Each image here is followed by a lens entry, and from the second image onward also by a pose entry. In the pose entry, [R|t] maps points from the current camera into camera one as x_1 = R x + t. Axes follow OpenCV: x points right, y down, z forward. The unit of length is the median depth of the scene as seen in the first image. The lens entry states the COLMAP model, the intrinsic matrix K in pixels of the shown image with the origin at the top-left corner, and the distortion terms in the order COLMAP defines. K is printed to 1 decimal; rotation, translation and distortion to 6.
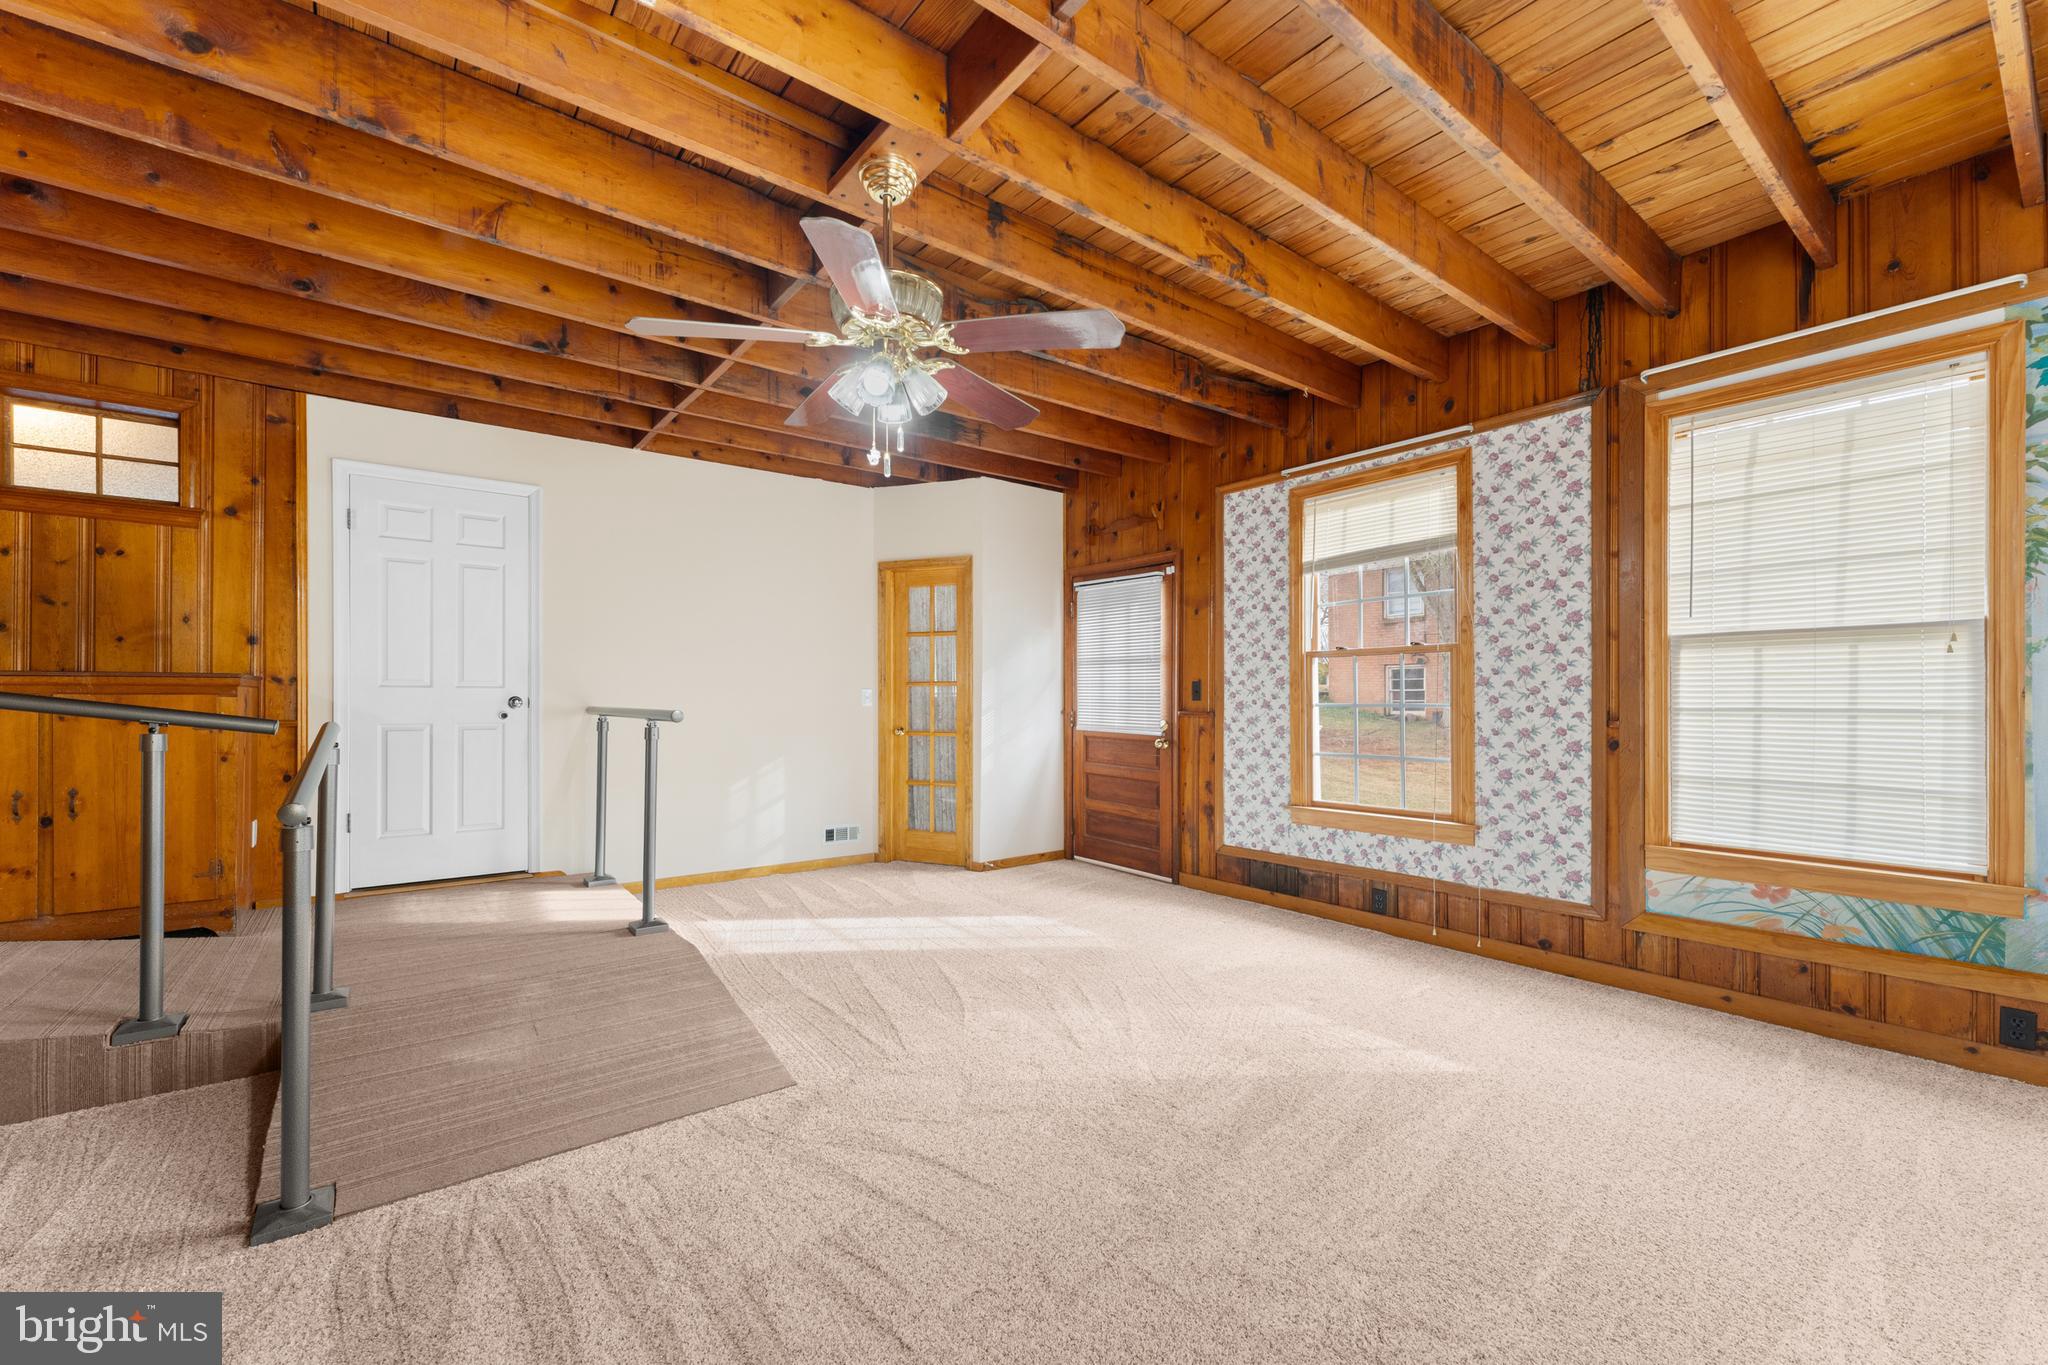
lens RADIAL K [[826.5, 0, 1018.2], [0, 826.5, 695.7], [0, 0, 1]] dist [-0.000211, -0.000392]
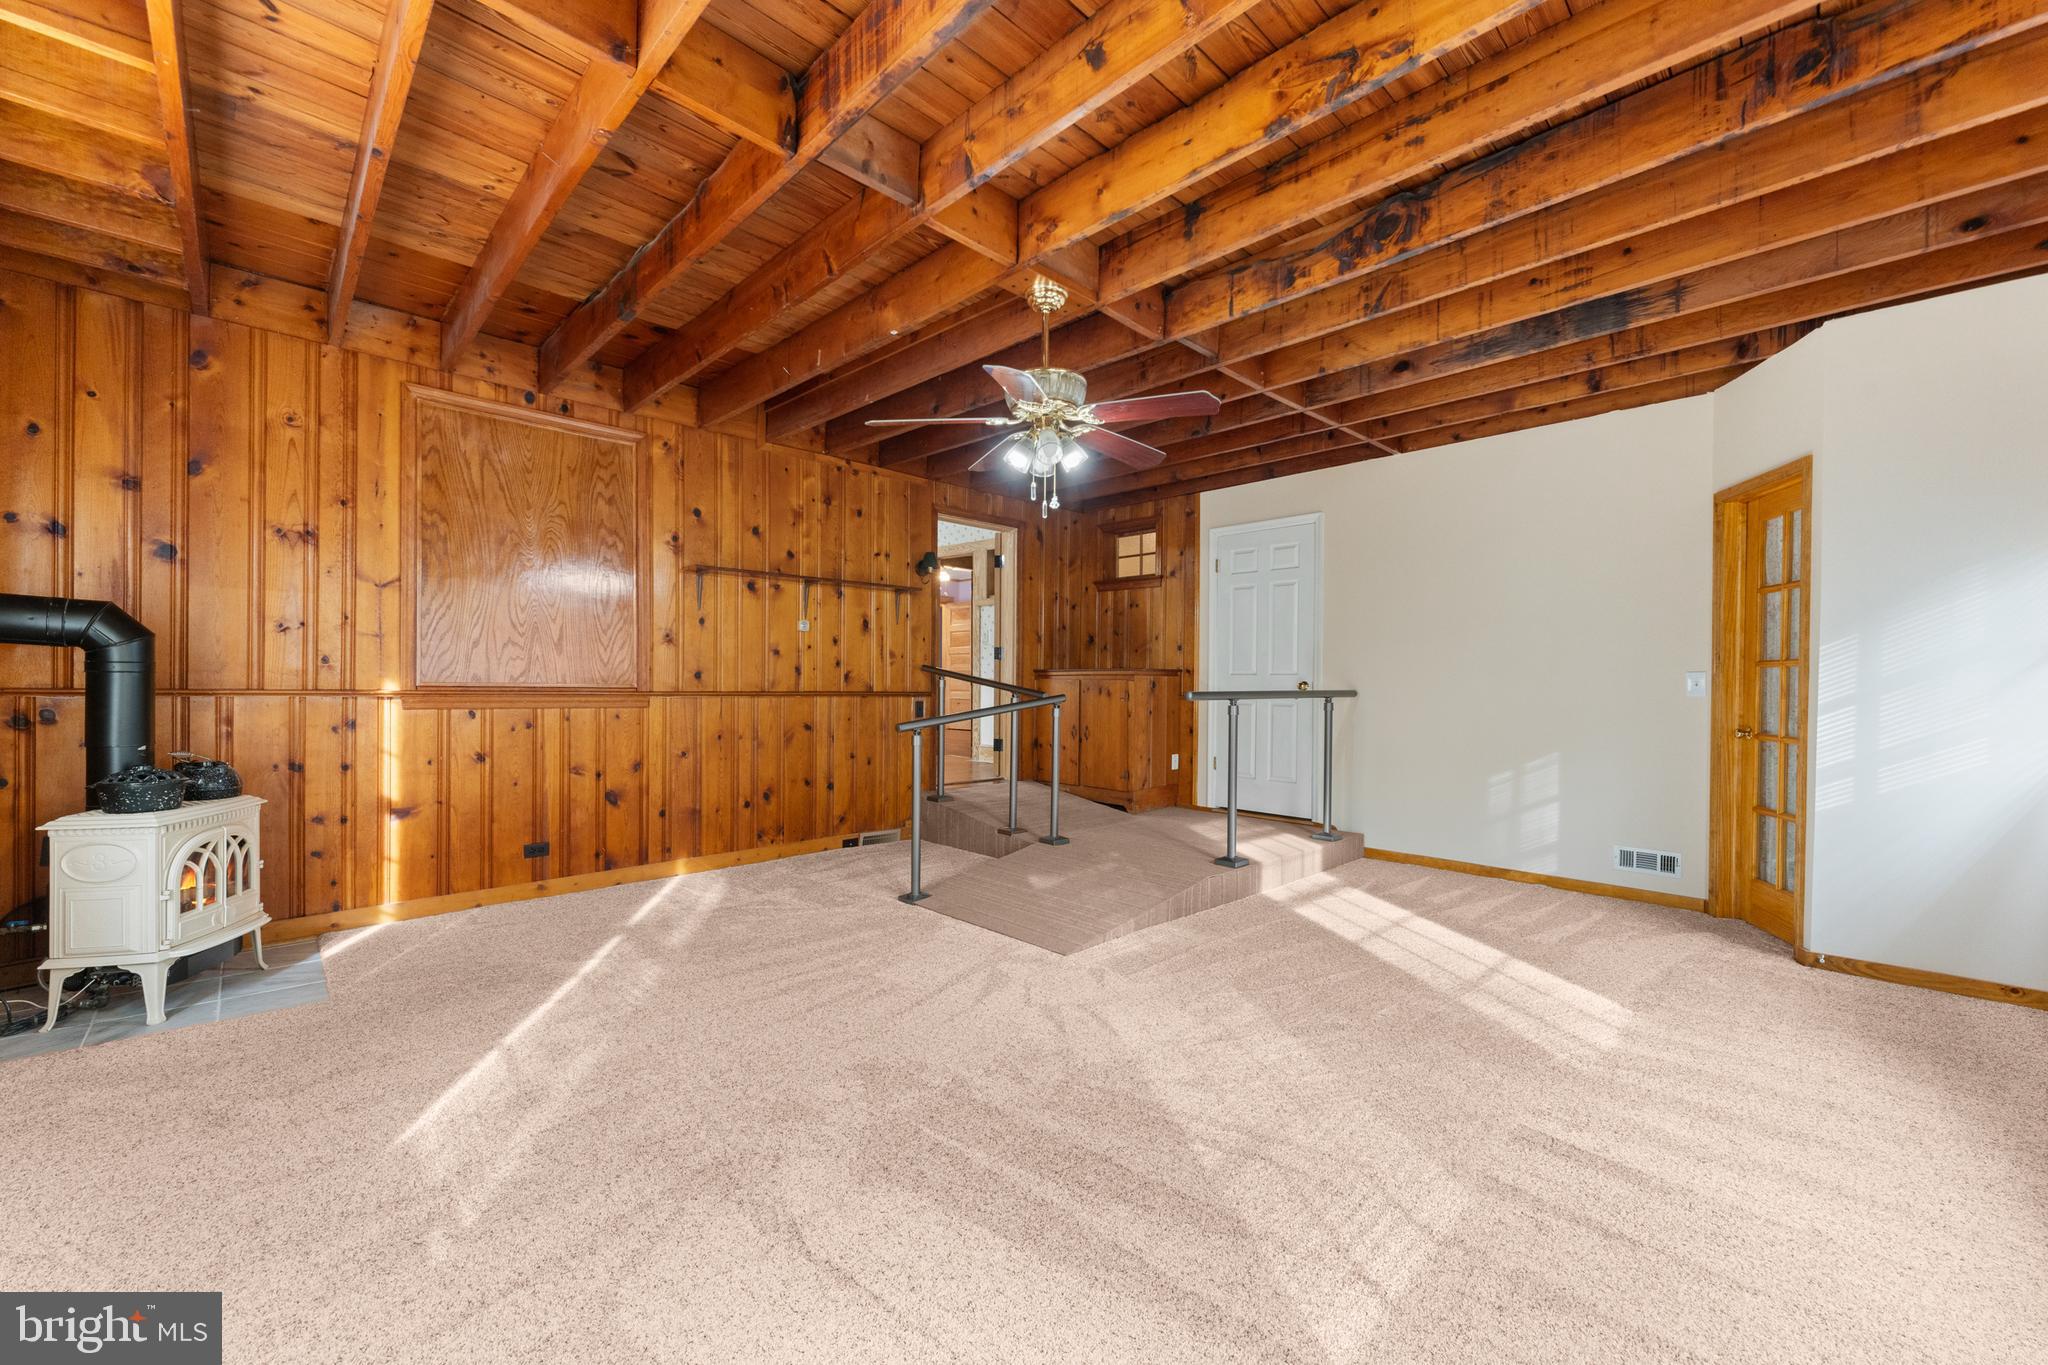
lens RADIAL K [[826.5, 0, 1019.3], [0, 826.5, 682.3], [0, 0, 1]] dist [-0.000211, -0.000392]
pose [[0.106349, 0.000276, -0.994329, 0.675238], [-0.002896, 0.999996, -0.000032, 0.003663], [0.994325, 0.002883, 0.106349, 0.464865]]
